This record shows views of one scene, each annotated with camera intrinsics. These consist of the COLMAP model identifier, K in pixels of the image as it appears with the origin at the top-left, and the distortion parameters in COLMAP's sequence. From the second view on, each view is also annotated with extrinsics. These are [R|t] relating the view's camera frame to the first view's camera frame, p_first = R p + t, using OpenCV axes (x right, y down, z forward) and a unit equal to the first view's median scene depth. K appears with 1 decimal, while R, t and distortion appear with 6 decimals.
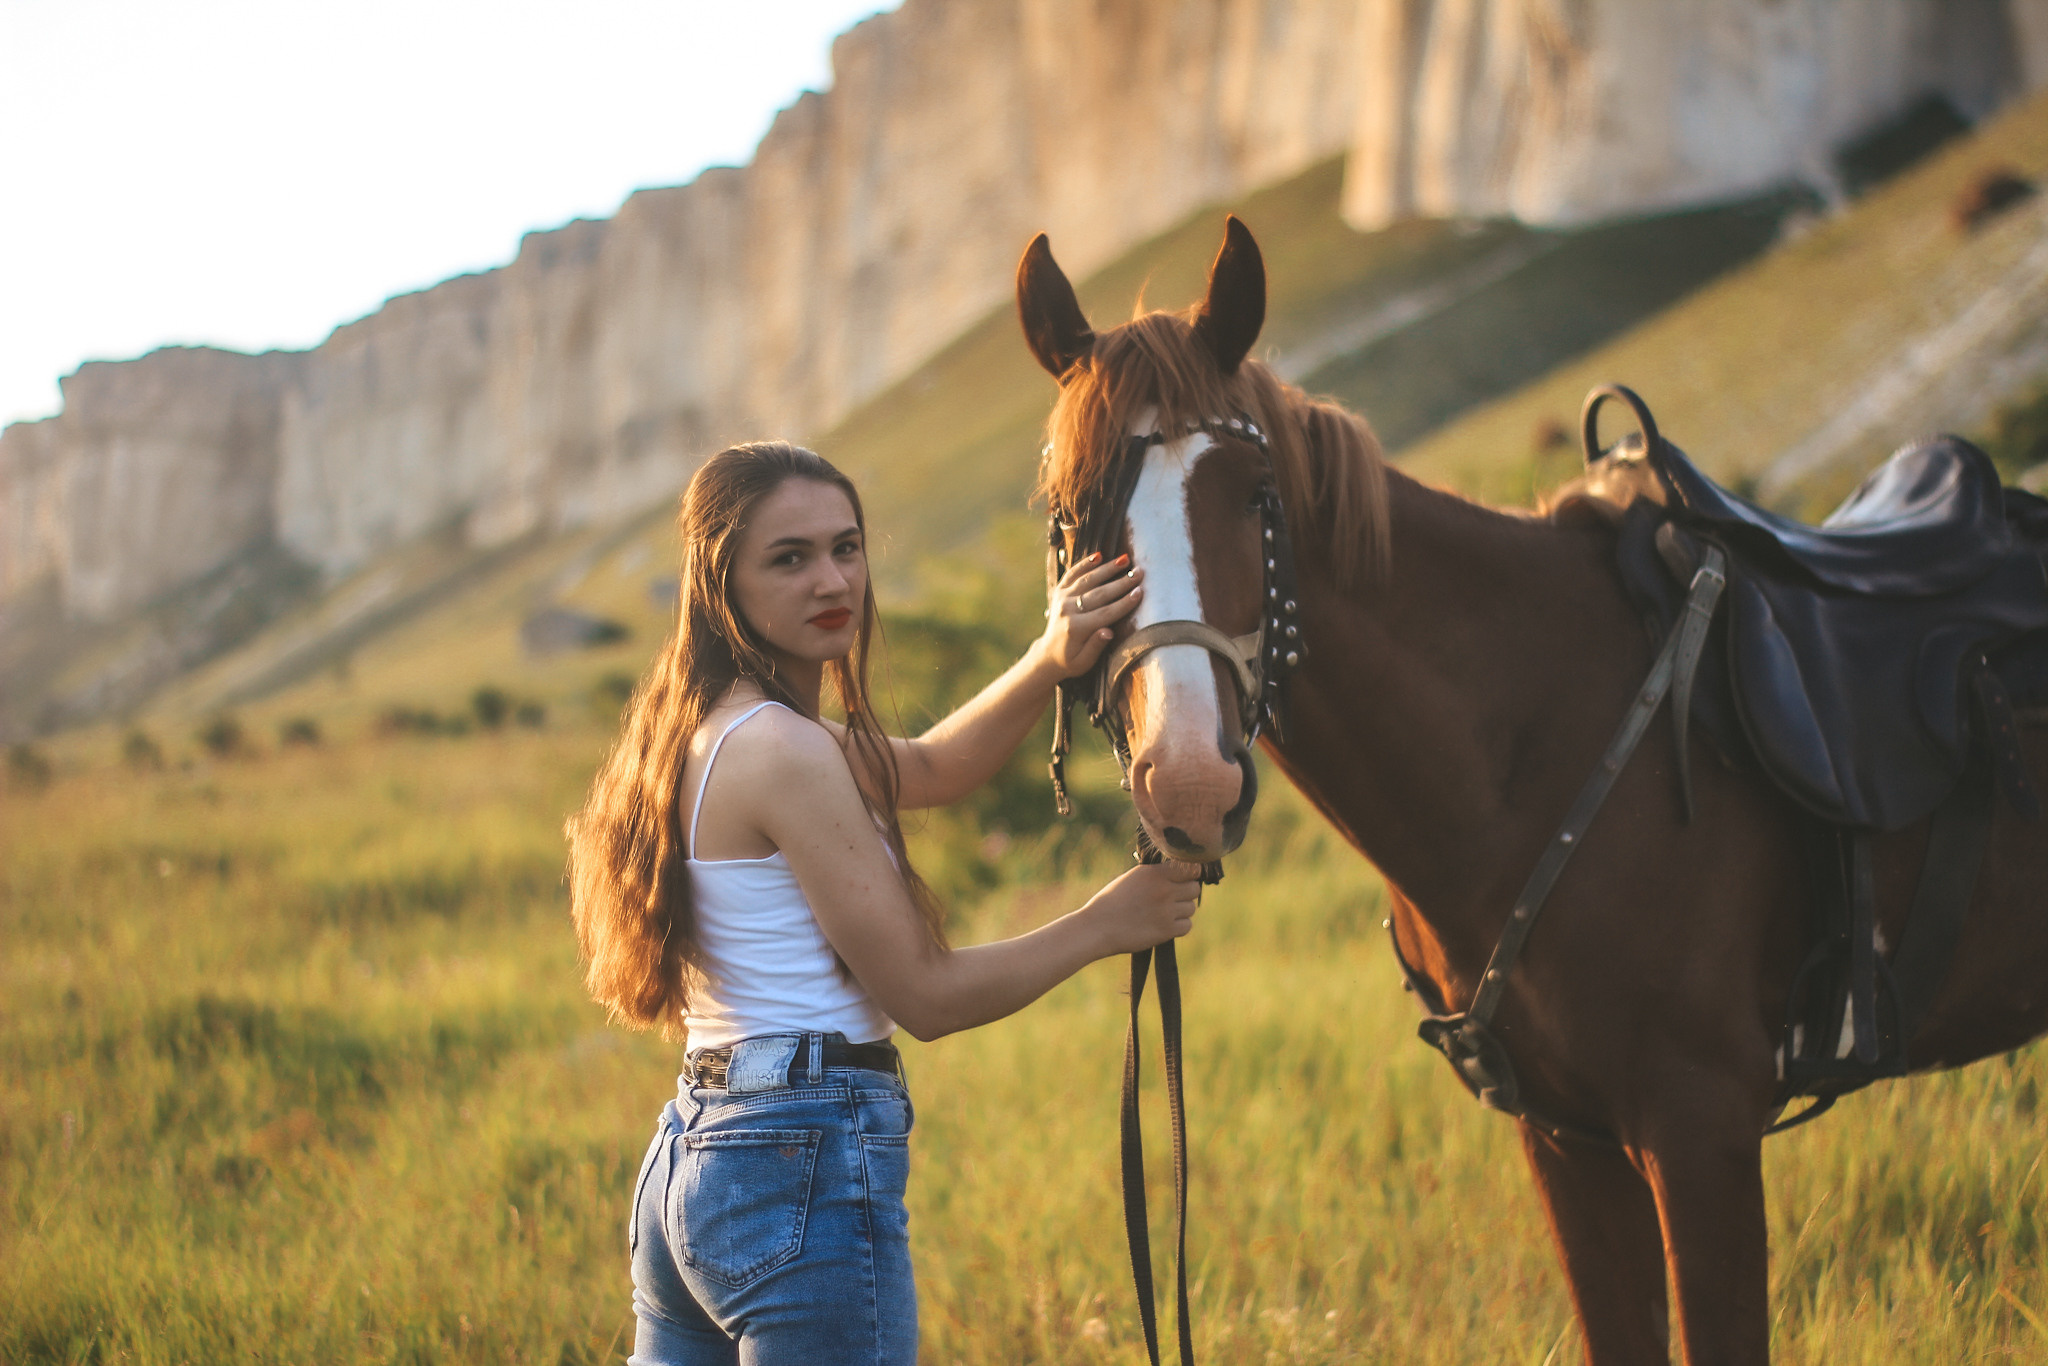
lens RADIAL K [[4512.8, 0, 975.5], [0, 4512.8, 683.2], [0, 0, 1]] dist [-0.044197, -0.204573]
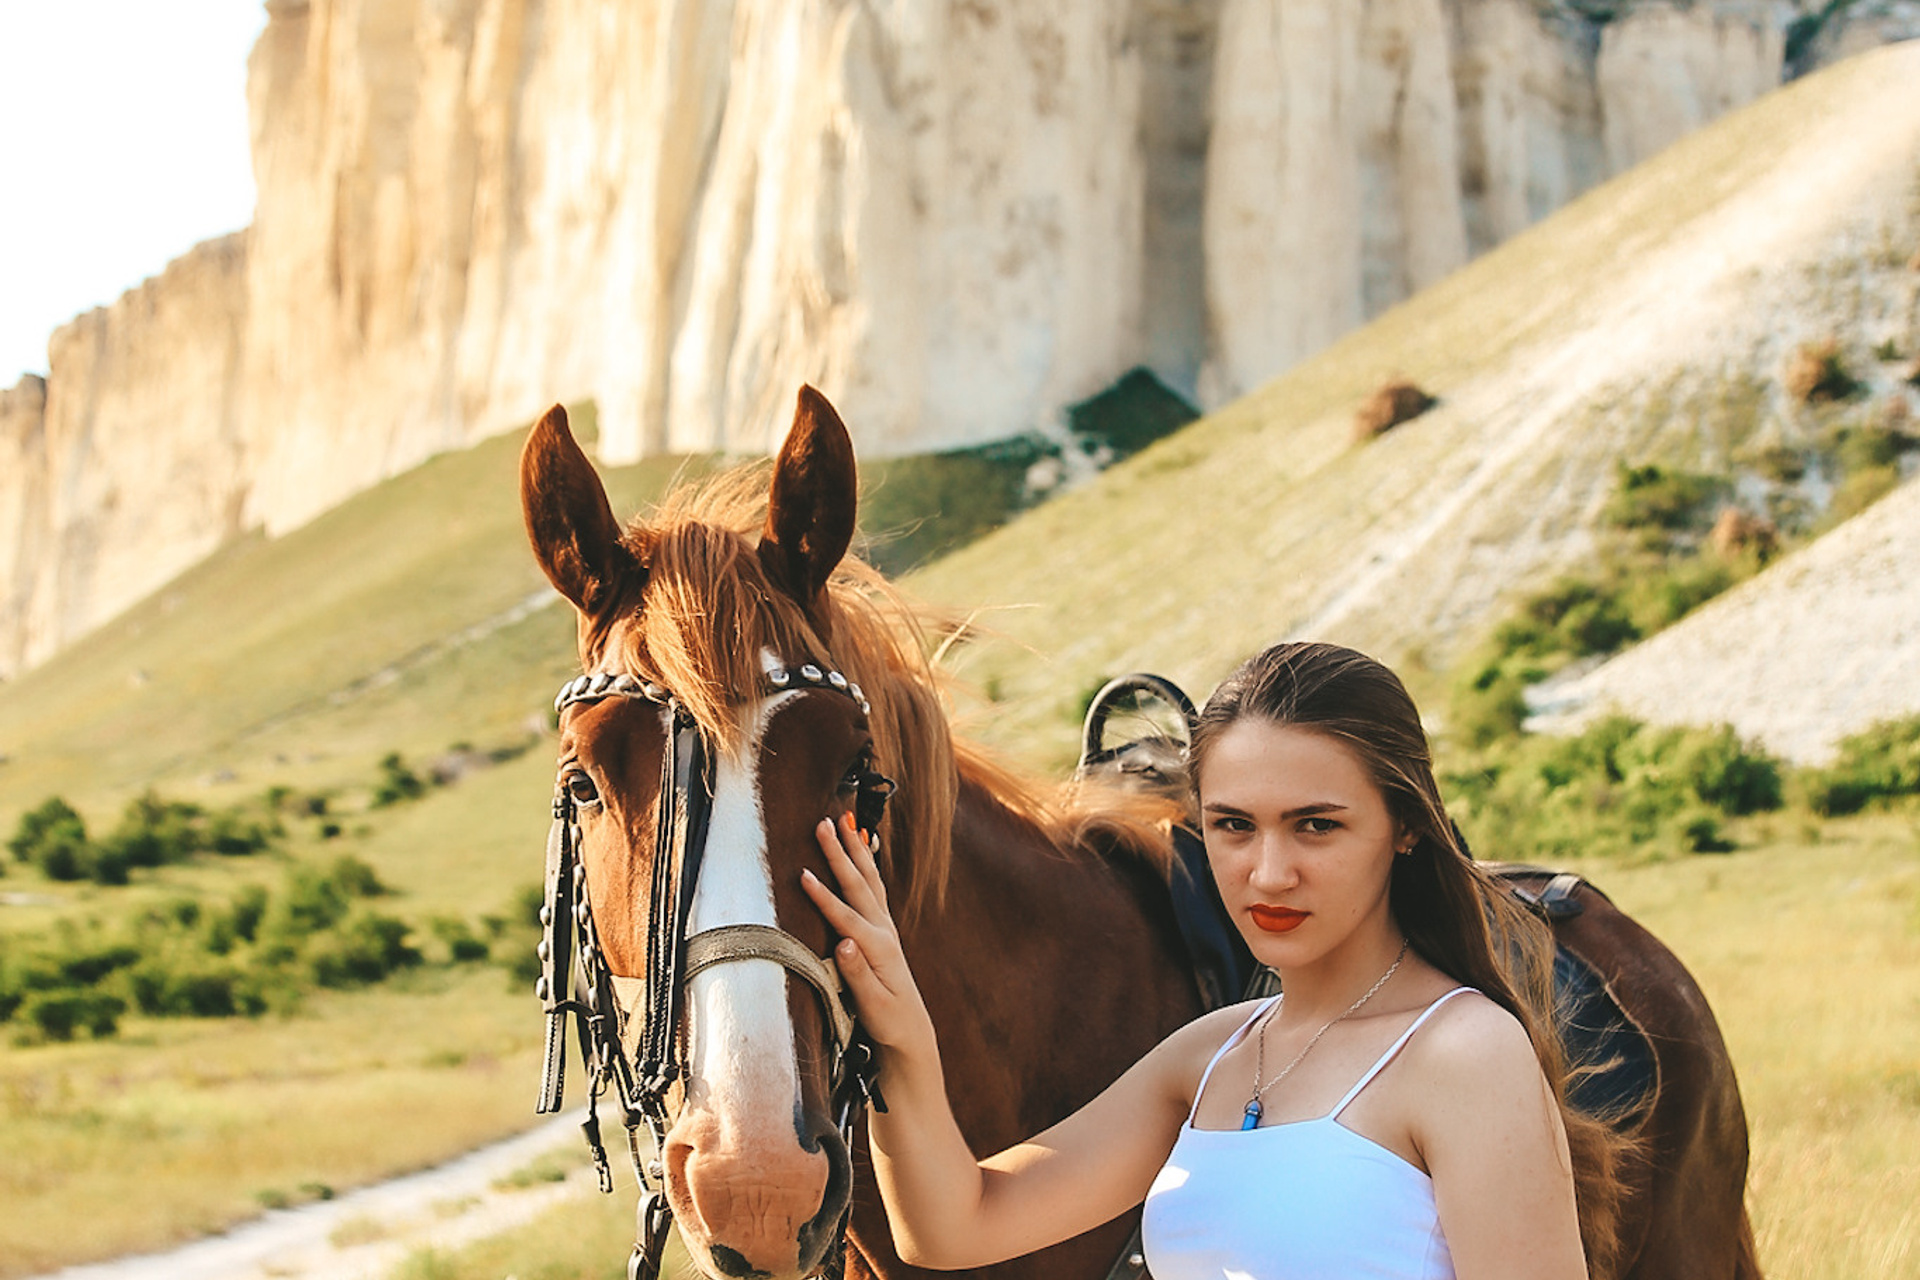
lens RADIAL K [[3547.1, 0, 927.5], [0, 3547.1, 642.4], [0, 0, 1]] dist [-0.106998, -0.004392]
pose [[0.973550, 0.039387, 0.225053, -0.031376], [-0.022698, 0.996829, -0.076267, 0.004081], [-0.227344, 0.069141, 0.971357, 0.163727]]
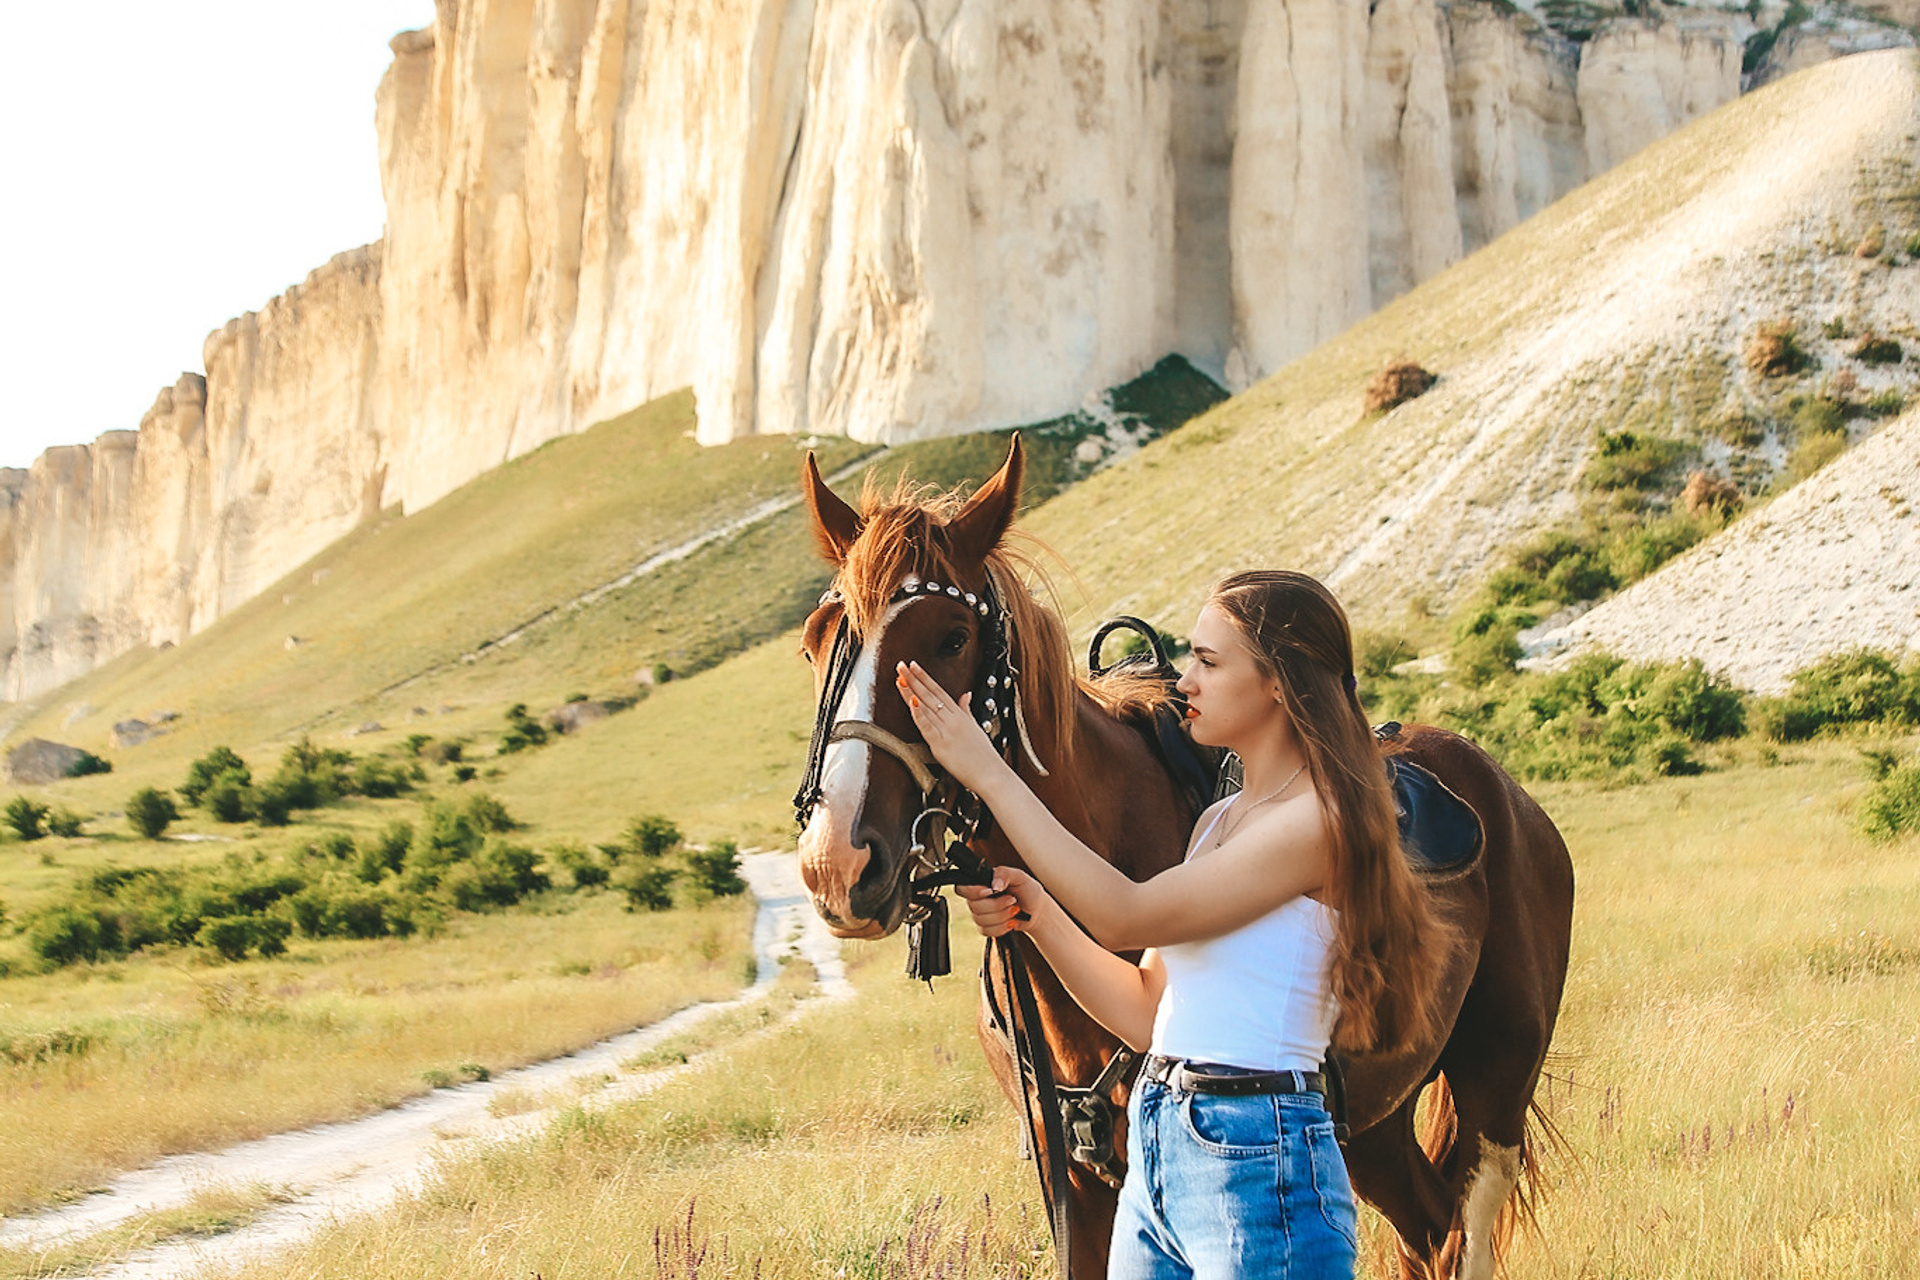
lens RADIAL K [[3152.1, 0, 960.0], [0, 3152.1, 640.0], [0, 0, 1]] dist [-0.109745, 0.027266]
pose [[0.976079, 0.021932, 0.216307, -0.031956], [-0.008321, 0.997939, -0.063634, 0.004368], [-0.217257, 0.060312, 0.974249, 0.161301]]
